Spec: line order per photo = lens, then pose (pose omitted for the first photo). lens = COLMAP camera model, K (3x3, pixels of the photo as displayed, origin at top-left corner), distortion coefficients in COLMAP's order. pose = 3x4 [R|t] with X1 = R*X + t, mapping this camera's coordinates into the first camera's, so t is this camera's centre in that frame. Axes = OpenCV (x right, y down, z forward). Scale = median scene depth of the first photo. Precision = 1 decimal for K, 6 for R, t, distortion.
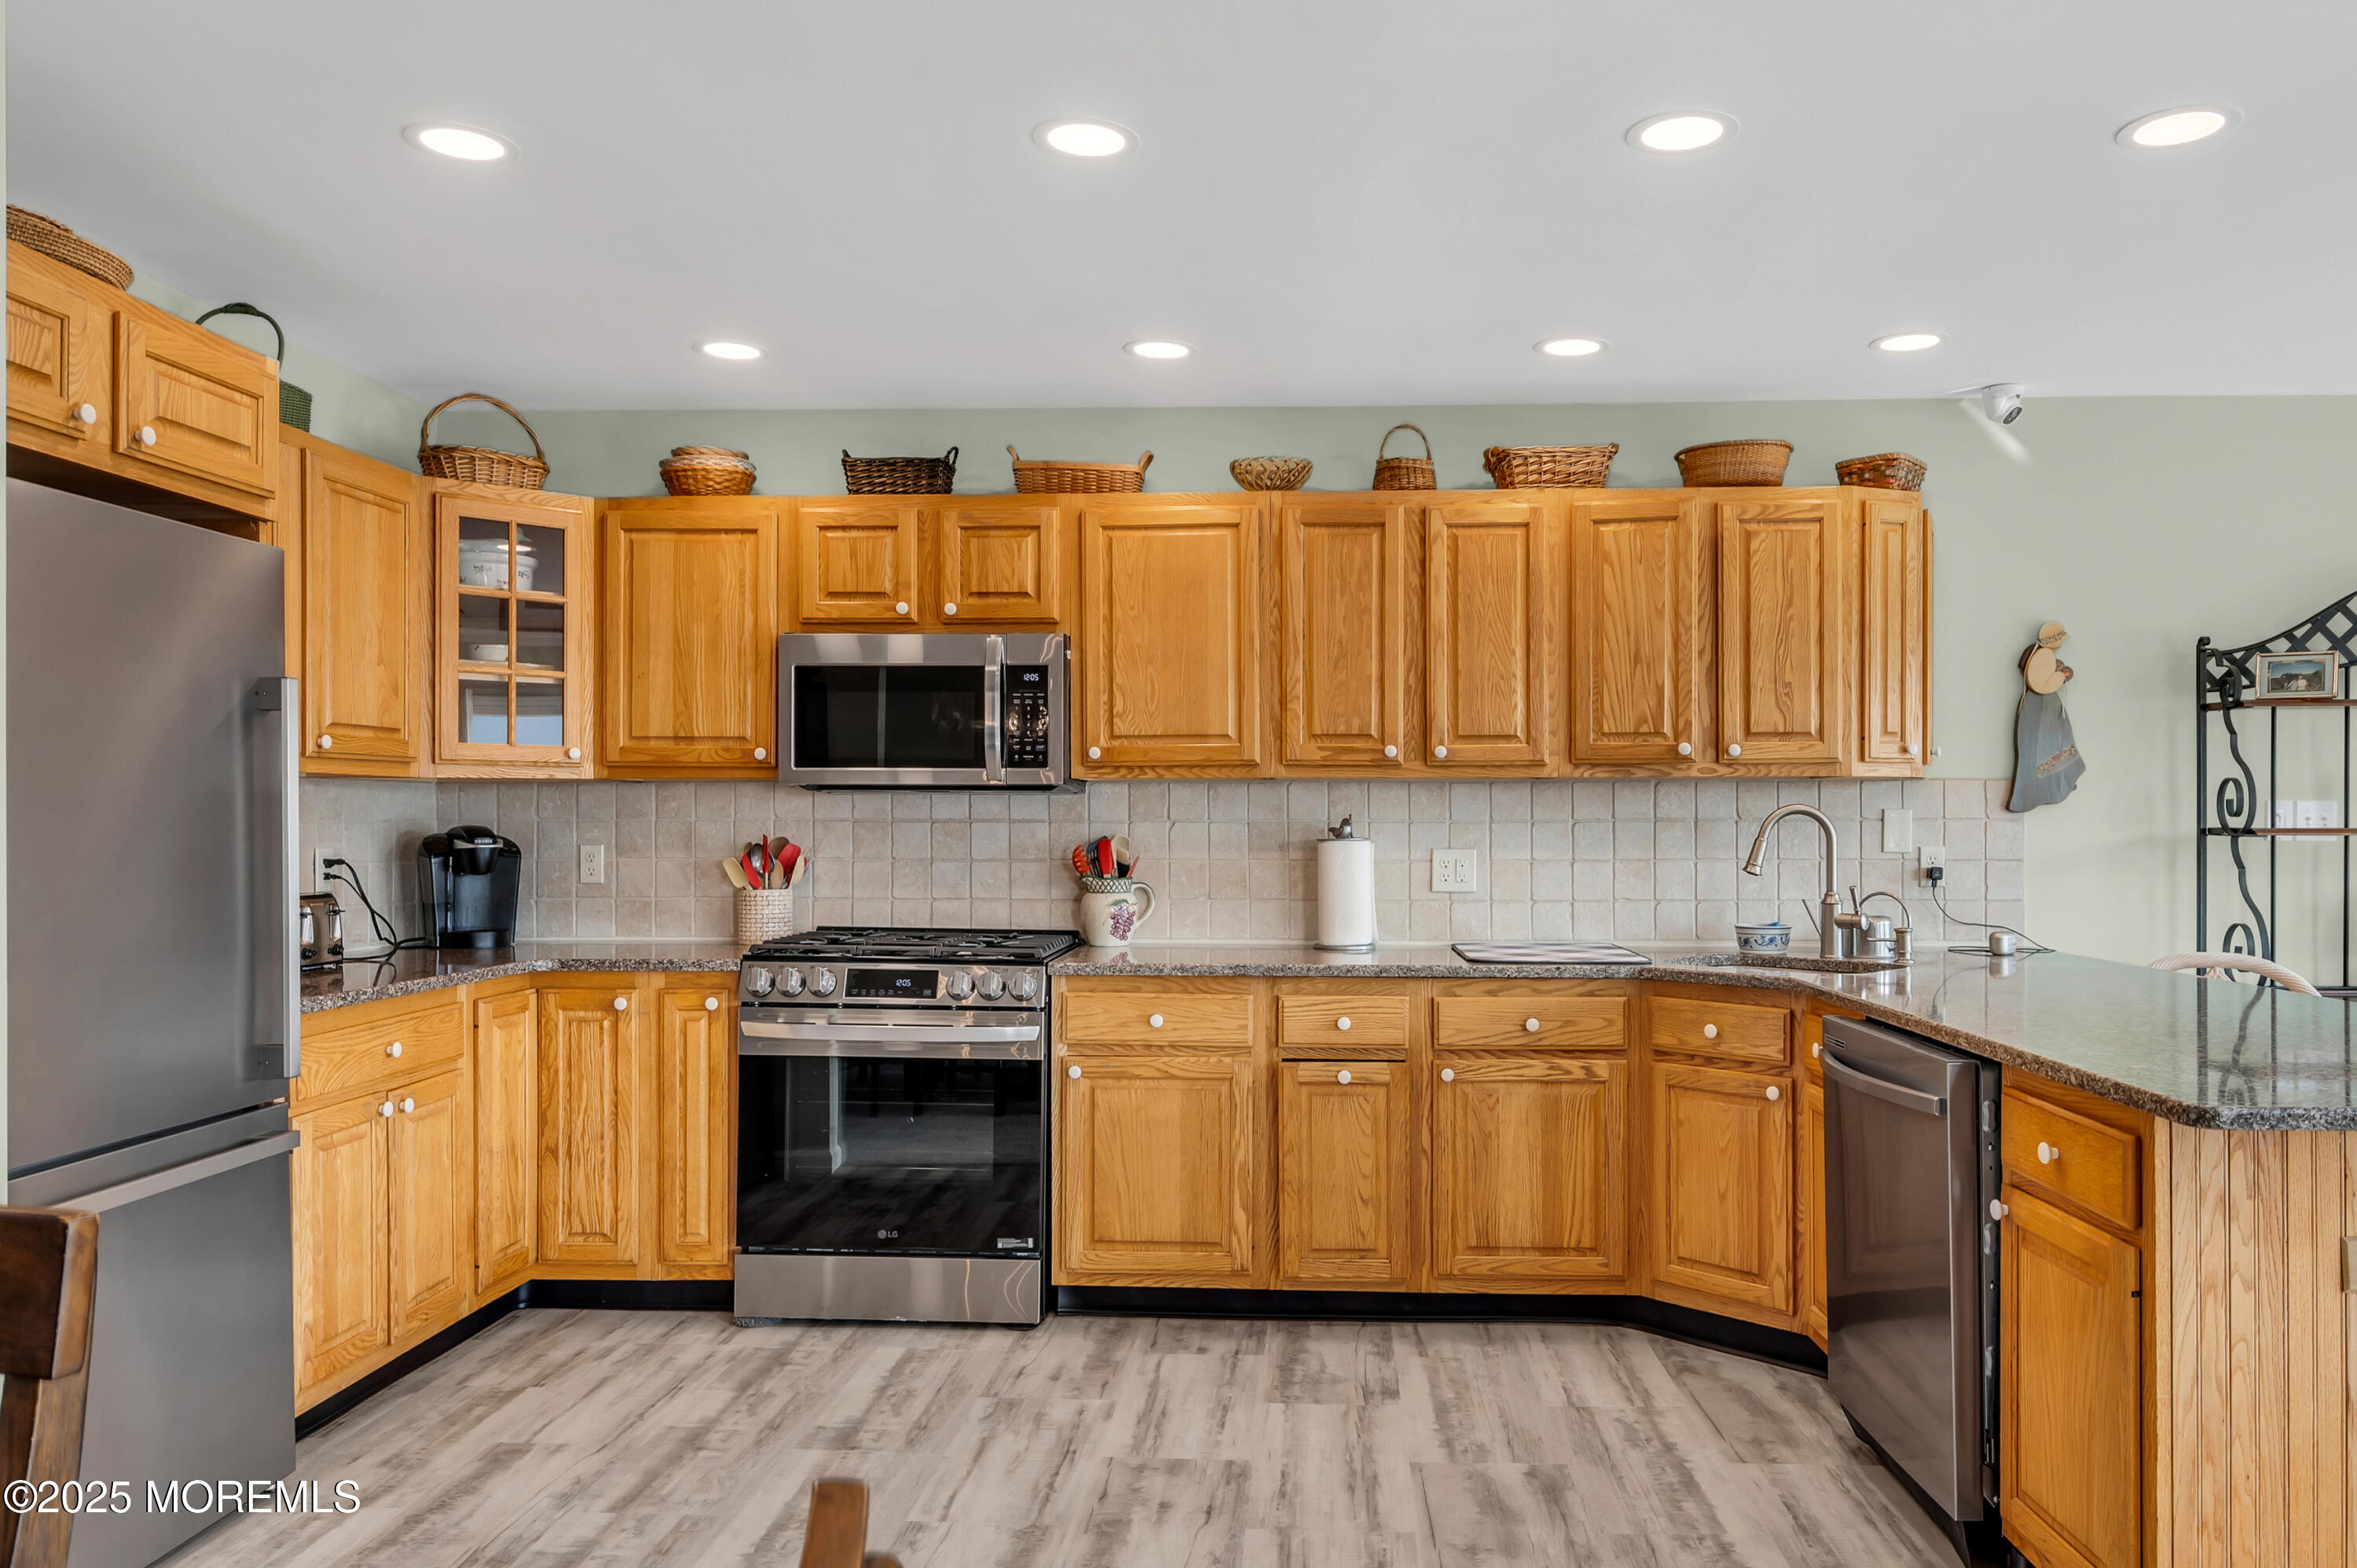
lens RADIAL K [[1599.6, 0, 1253.2], [0, 1599.6, 819.9], [0, 0, 1]] dist [0.002860, -0.000727]
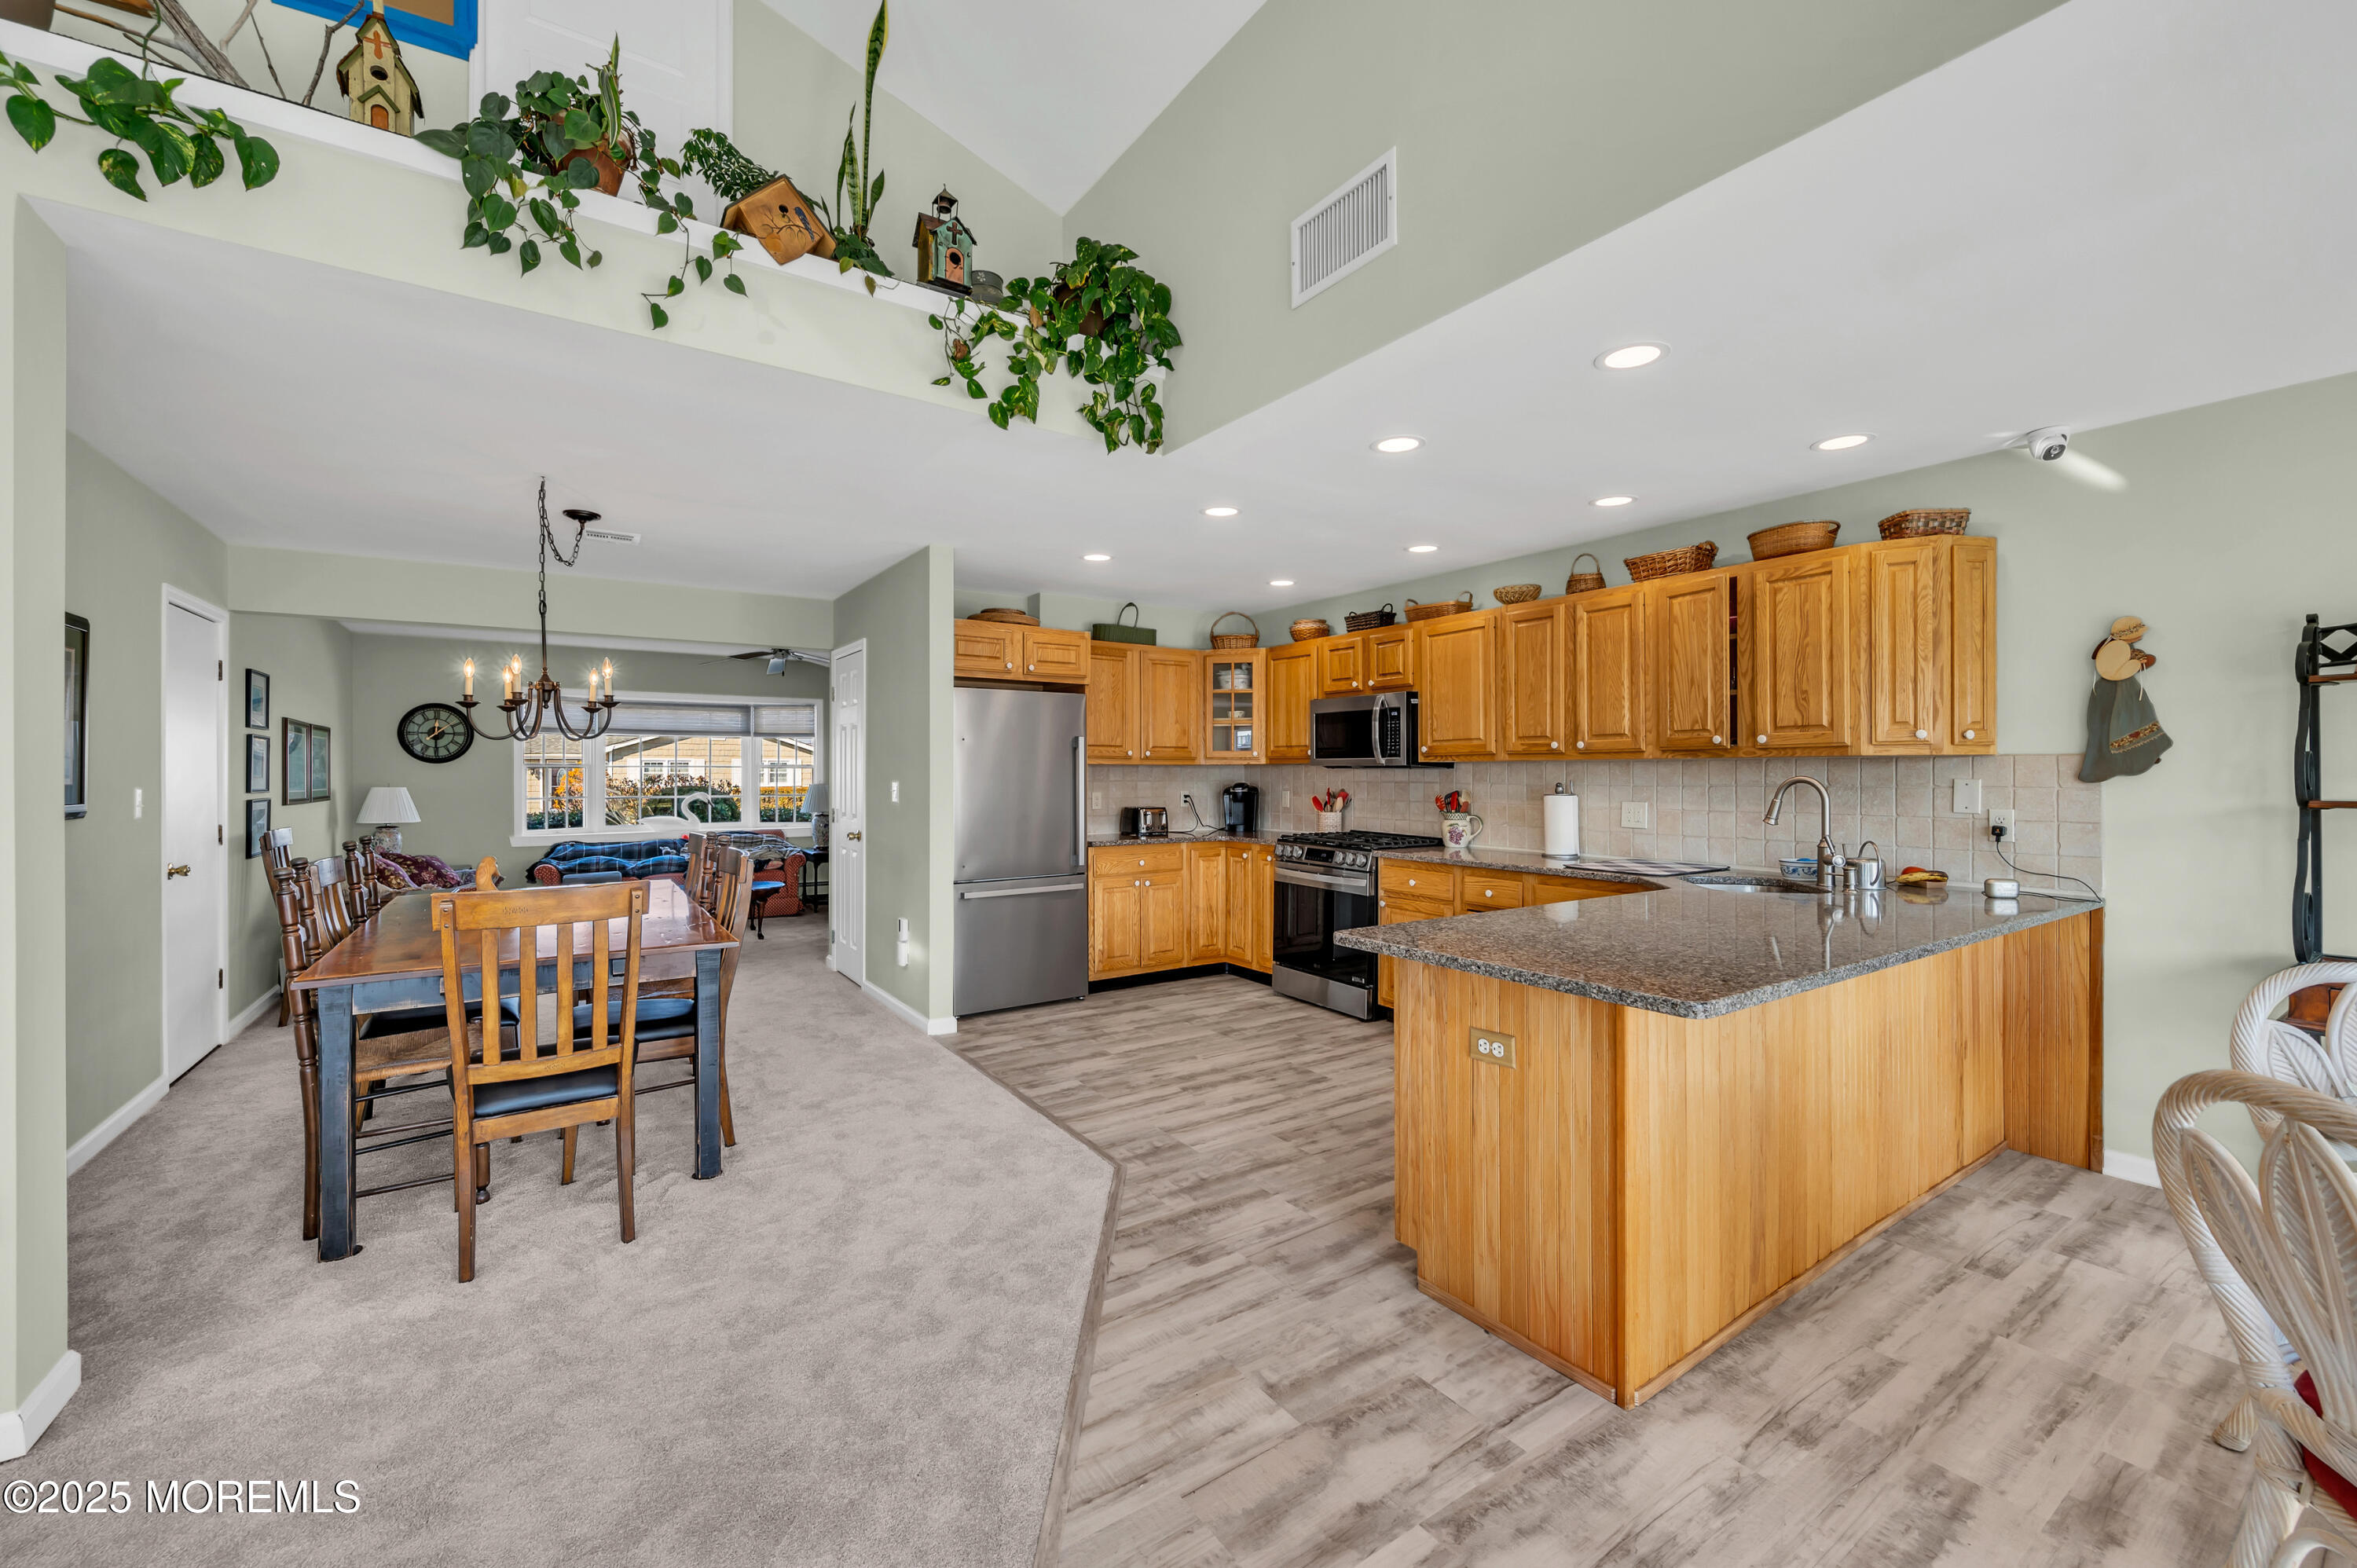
lens RADIAL K [[938.0, 0, 1180.8], [0, 938.0, 772.5], [0, 0, 1]] dist [0.000219, -0.000081]
pose [[0.592802, -0.000750, -0.805348, 0.677492], [-0.000625, 0.999999, -0.001392, -0.011303], [0.805348, 0.001329, 0.592801, 0.058197]]
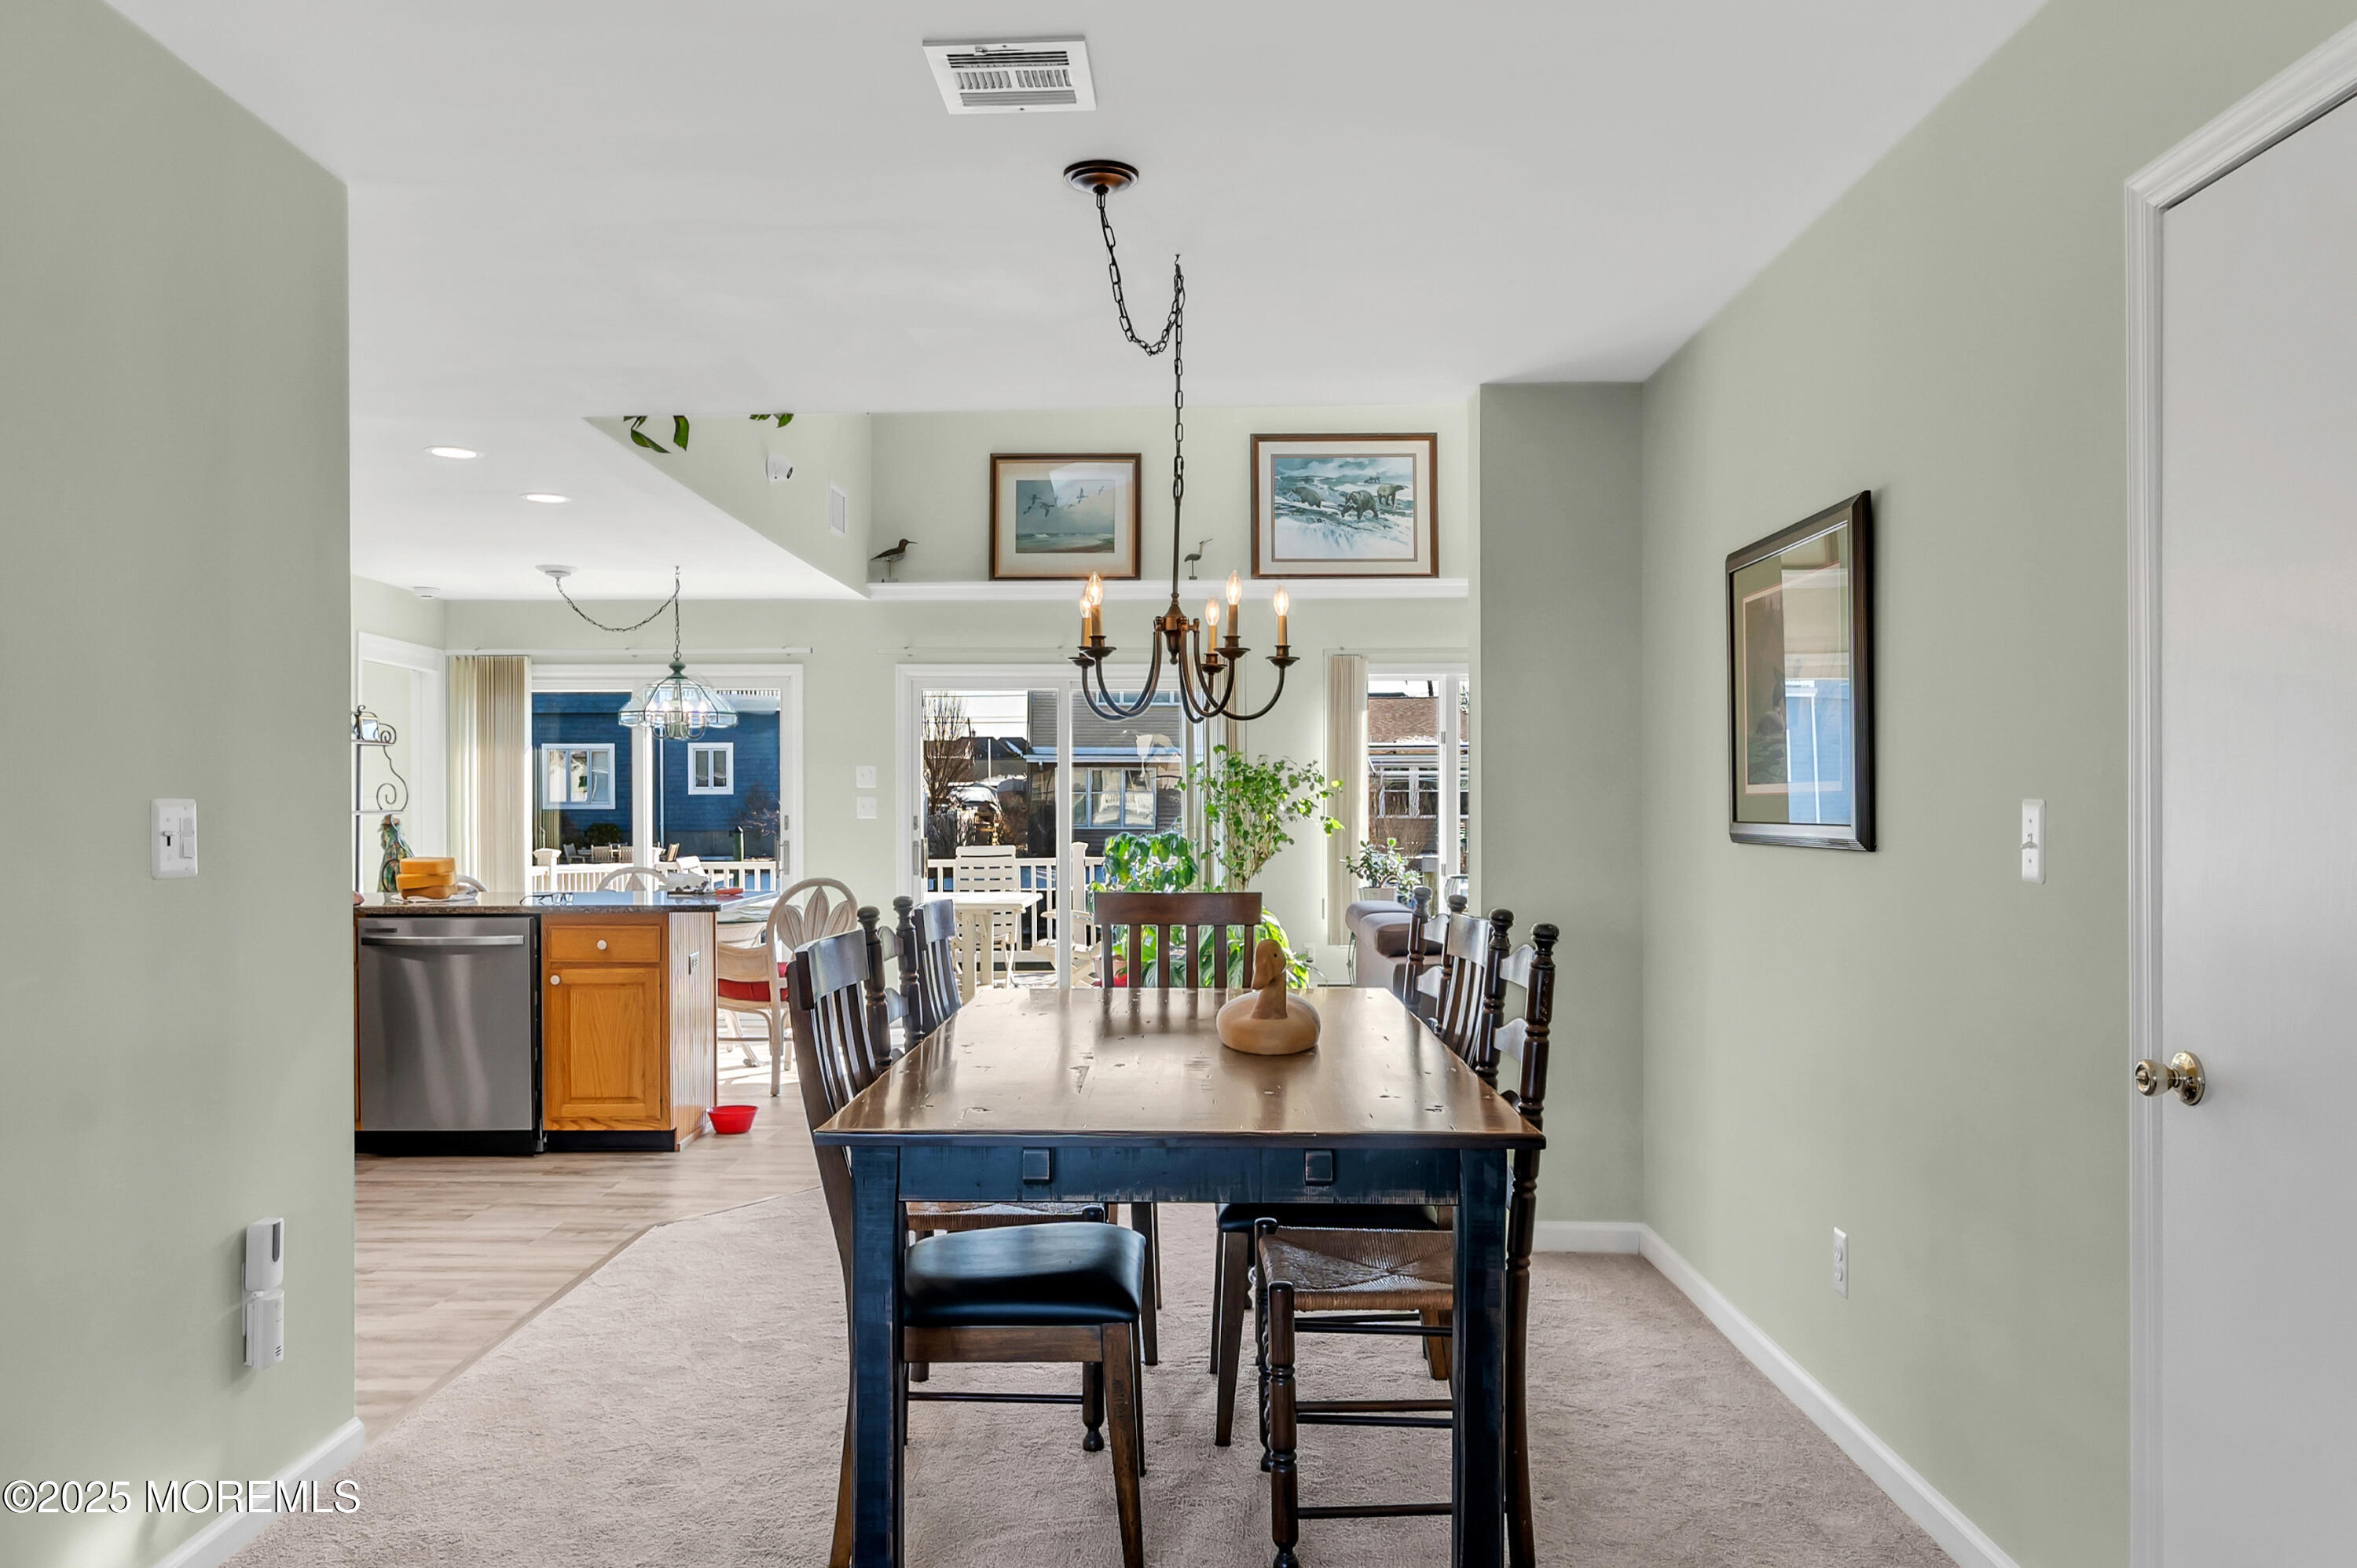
lens RADIAL K [[1739.5, 0, 1186.4], [0, 1739.5, 818.7], [0, 0, 1]] dist [-0.000109, -0.004928]
pose [[-0.036034, -0.008557, 0.999314, -1.206970], [0.003390, 0.999957, 0.008684, 0.000113], [-0.999345, 0.003701, -0.036004, 0.123453]]
